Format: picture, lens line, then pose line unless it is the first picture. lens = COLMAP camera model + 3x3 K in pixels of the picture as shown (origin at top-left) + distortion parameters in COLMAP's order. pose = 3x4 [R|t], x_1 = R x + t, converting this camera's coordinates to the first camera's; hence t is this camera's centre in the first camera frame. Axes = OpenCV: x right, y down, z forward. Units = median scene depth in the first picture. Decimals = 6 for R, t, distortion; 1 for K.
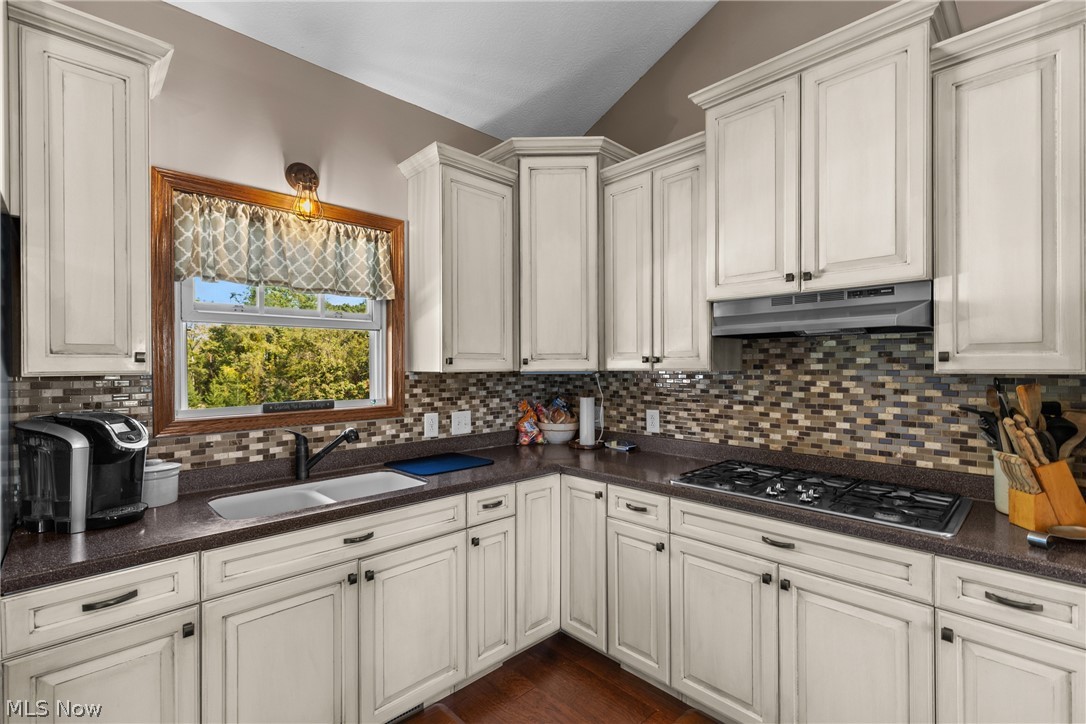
lens RADIAL K [[489.4, 0, 541.1], [0, 489.4, 365.6], [0, 0, 1]] dist [0.007911, 0.000283]
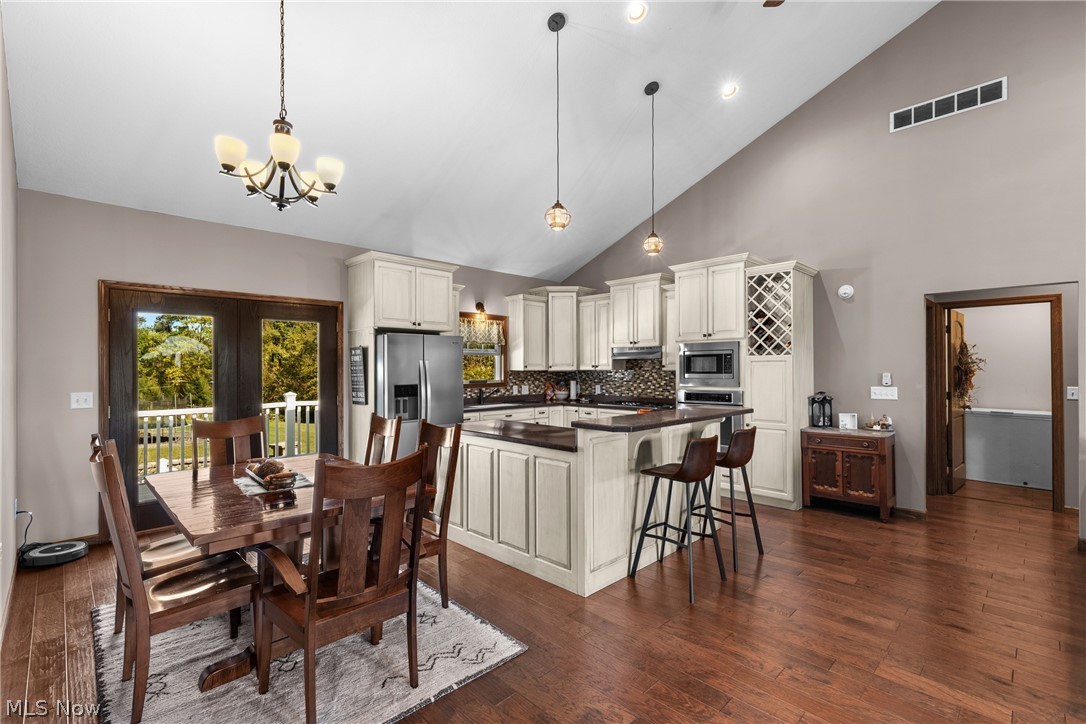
lens RADIAL K [[489.4, 0, 541.1], [0, 489.4, 365.6], [0, 0, 1]] dist [0.007911, 0.000283]
pose [[0.999883, 0.002189, 0.015154, -0.139451], [-0.002097, 0.999979, -0.006088, 0.002242], [-0.015167, 0.006056, 0.999867, -1.933317]]
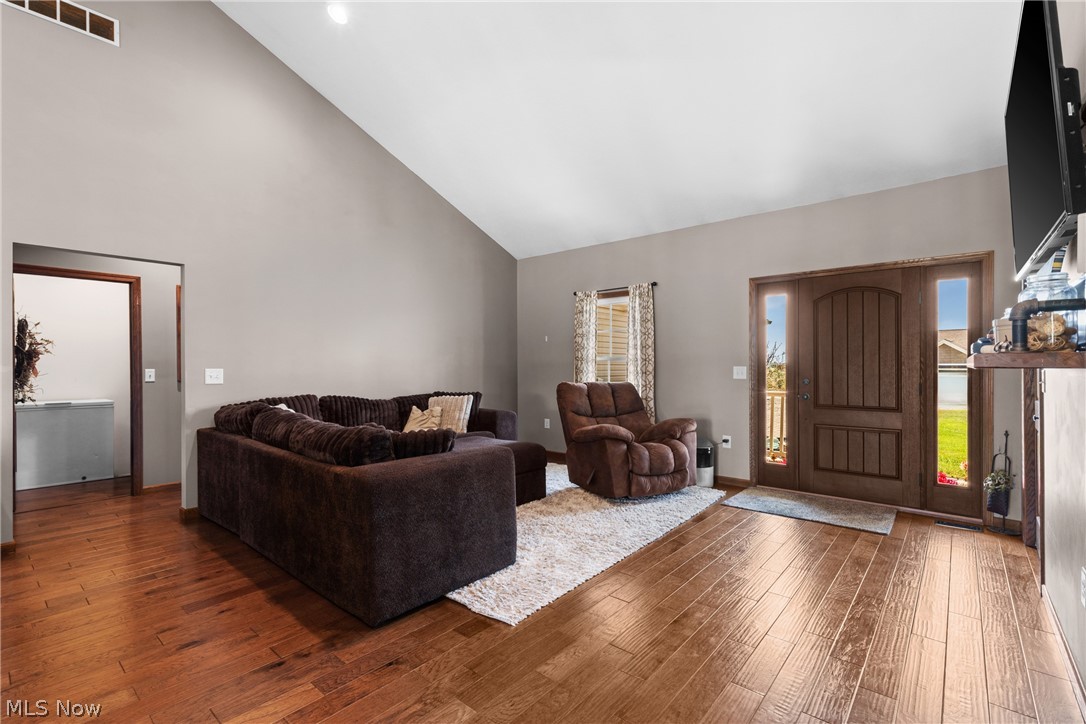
lens RADIAL K [[489.4, 0, 541.1], [0, 489.4, 365.6], [0, 0, 1]] dist [0.007911, 0.000283]
pose [[-0.098652, 0.005093, 0.995109, -0.157965], [0.007035, 0.999965, -0.004421, 0.077564], [-0.995097, 0.006564, -0.098685, -1.379462]]
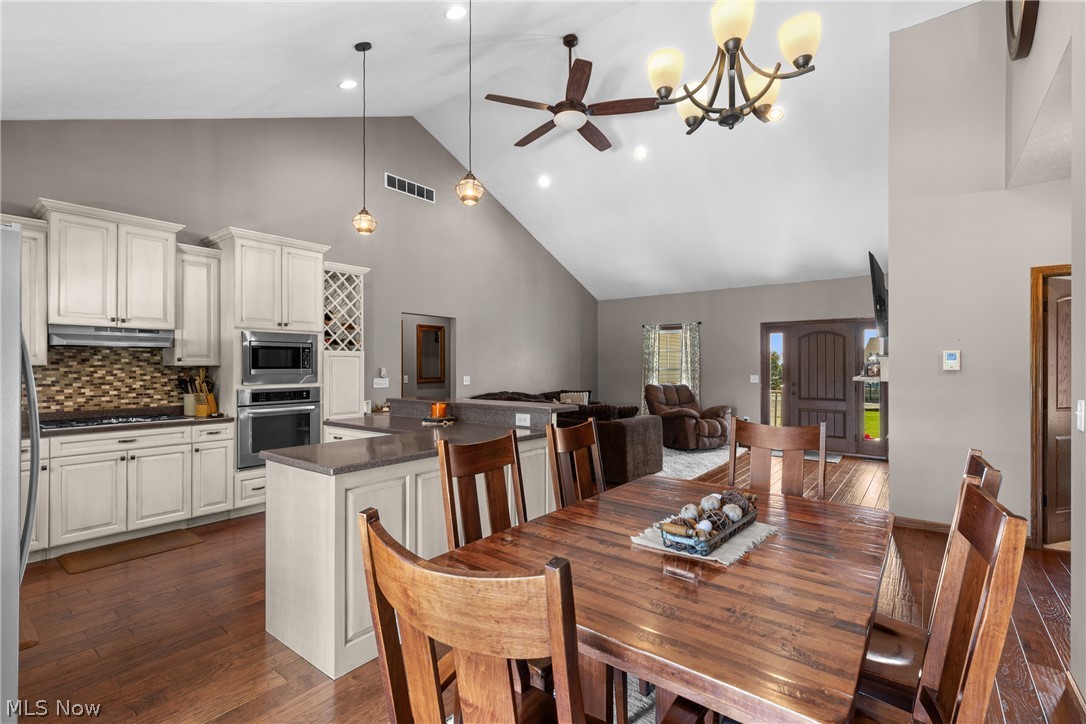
lens RADIAL K [[489.4, 0, 541.1], [0, 489.4, 365.6], [0, 0, 1]] dist [0.007911, 0.000283]
pose [[-0.141885, 0.007688, 0.989853, -1.447036], [0.003431, 0.999968, -0.007274, 0.028803], [-0.989877, 0.002364, -0.141907, -0.395157]]
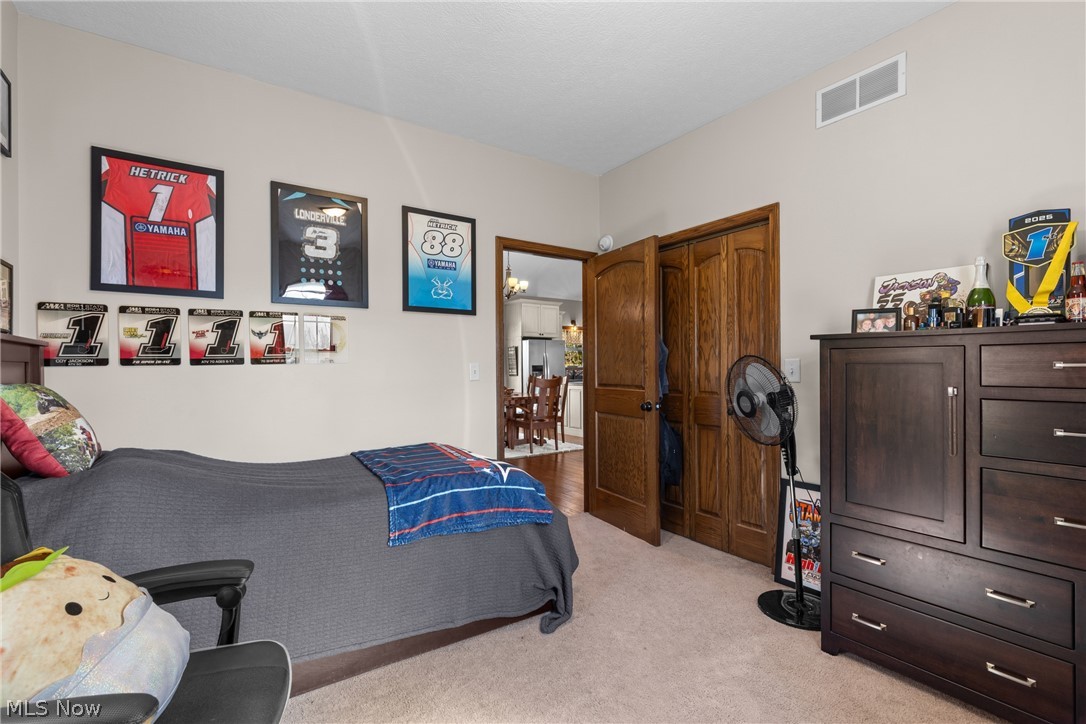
lens RADIAL K [[489.4, 0, 541.1], [0, 489.4, 365.6], [0, 0, 1]] dist [0.007911, 0.000283]
pose [[0.986627, 0.001785, -0.162982, 0.027543], [-0.002356, 0.999992, -0.003307, 0.090052], [0.162975, 0.003647, 0.986624, -3.961690]]
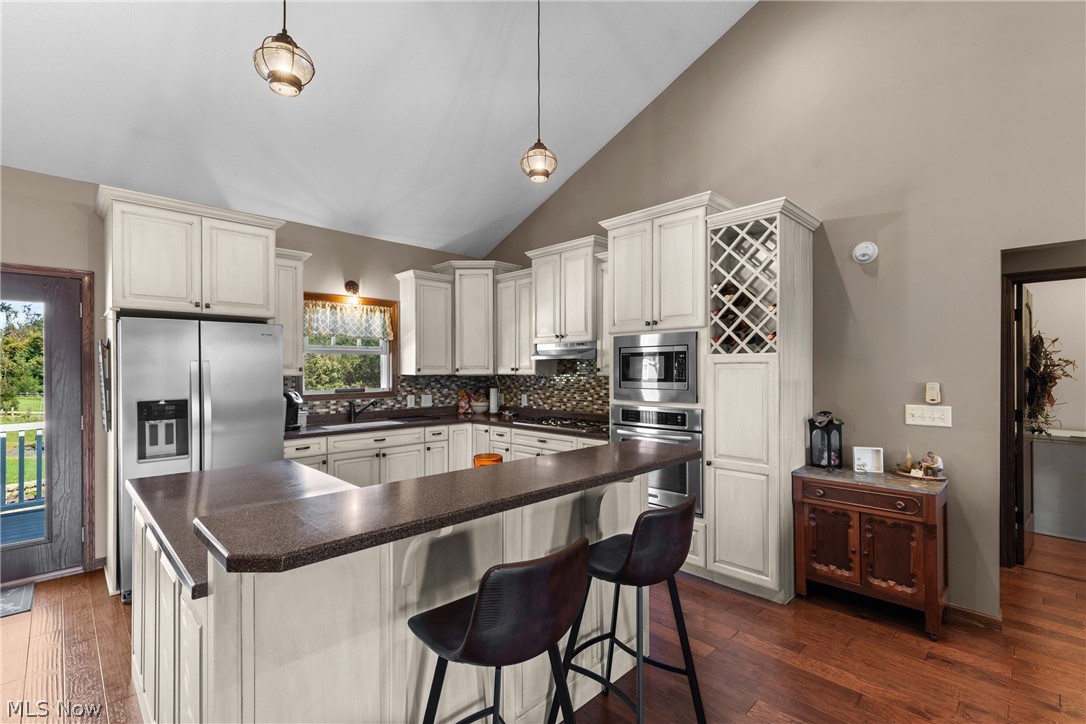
lens RADIAL K [[489.8, 0, 540.4], [0, 489.8, 369.3], [0, 0, 1]] dist [0.005666, 0.000505]
pose [[0.999919, 0.002789, 0.012399, 0.316694], [-0.002798, 0.999996, 0.000716, -0.014300], [-0.012397, -0.000750, 0.999923, -1.147351]]
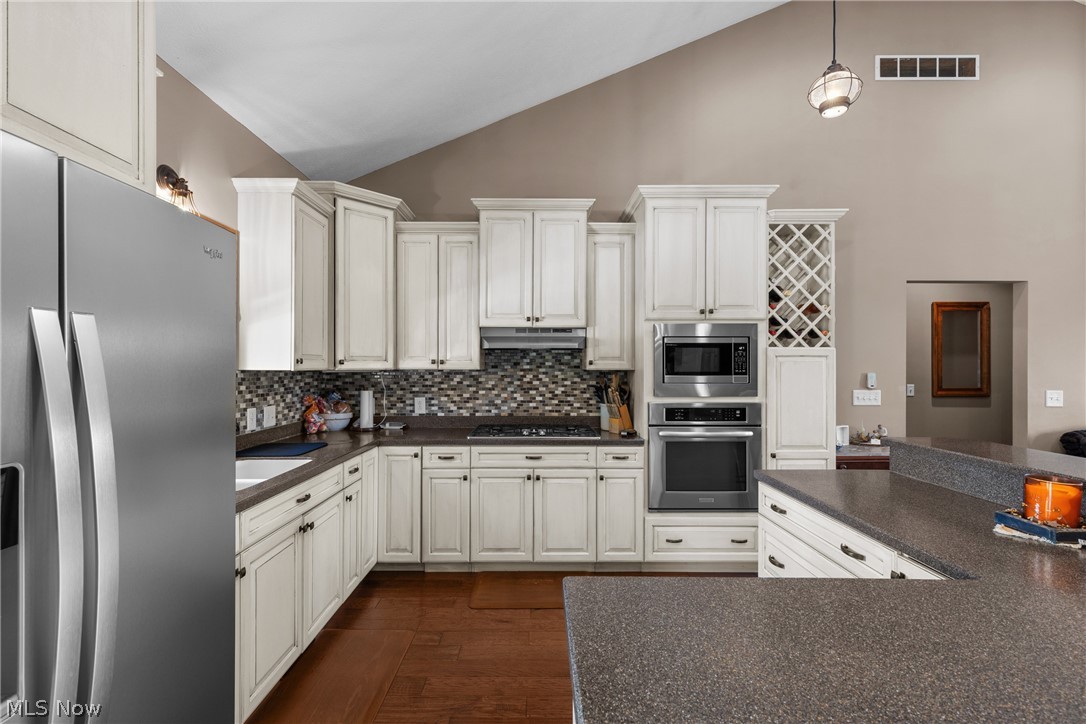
lens RADIAL K [[486.1, 0, 540.5], [0, 486.1, 364.9], [0, 0, 1]] dist [0.003891, 0.000102]
pose [[0.688157, 0.006484, 0.725533, -0.641547], [-0.004494, 0.999979, -0.004675, 0.002756], [-0.725548, -0.000044, 0.688172, -0.242941]]
